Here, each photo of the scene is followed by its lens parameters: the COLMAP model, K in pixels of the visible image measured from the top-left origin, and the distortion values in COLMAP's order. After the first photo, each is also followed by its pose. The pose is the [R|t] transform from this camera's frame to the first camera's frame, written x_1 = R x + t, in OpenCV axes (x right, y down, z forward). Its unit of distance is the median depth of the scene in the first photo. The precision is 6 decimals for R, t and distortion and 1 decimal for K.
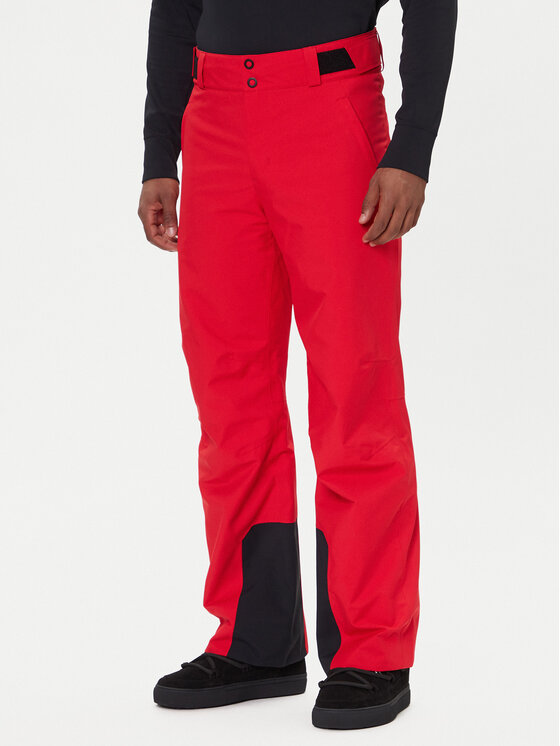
lens RADIAL K [[1615.8, 0, 282.2], [0, 1615.8, 375.0], [0, 0, 1]] dist [0.281432, 0.000000]
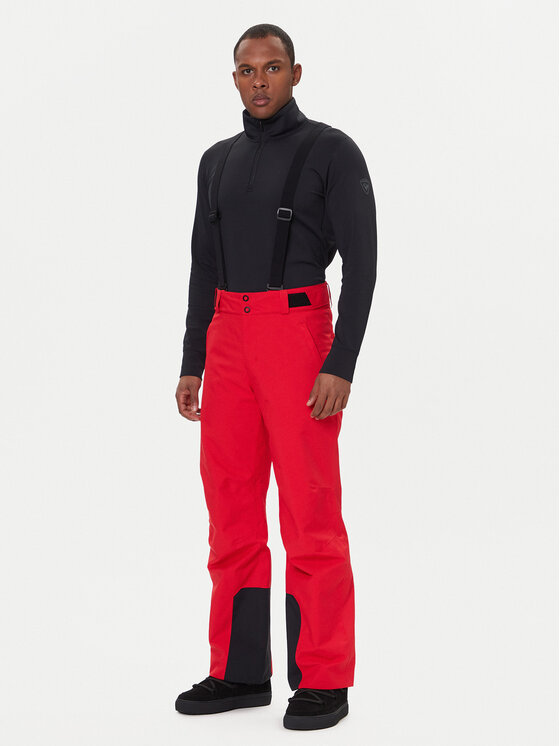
lens RADIAL K [[1395.0, 0, 275.7], [0, 1395.0, 366.9], [0, 0, 1]] dist [0.593821, 0.000000]
pose [[0.999824, 0.018683, -0.001814, 0.012935], [-0.018737, 0.999158, -0.036492, -0.074615], [0.001131, 0.036519, 0.999332, -0.368350]]
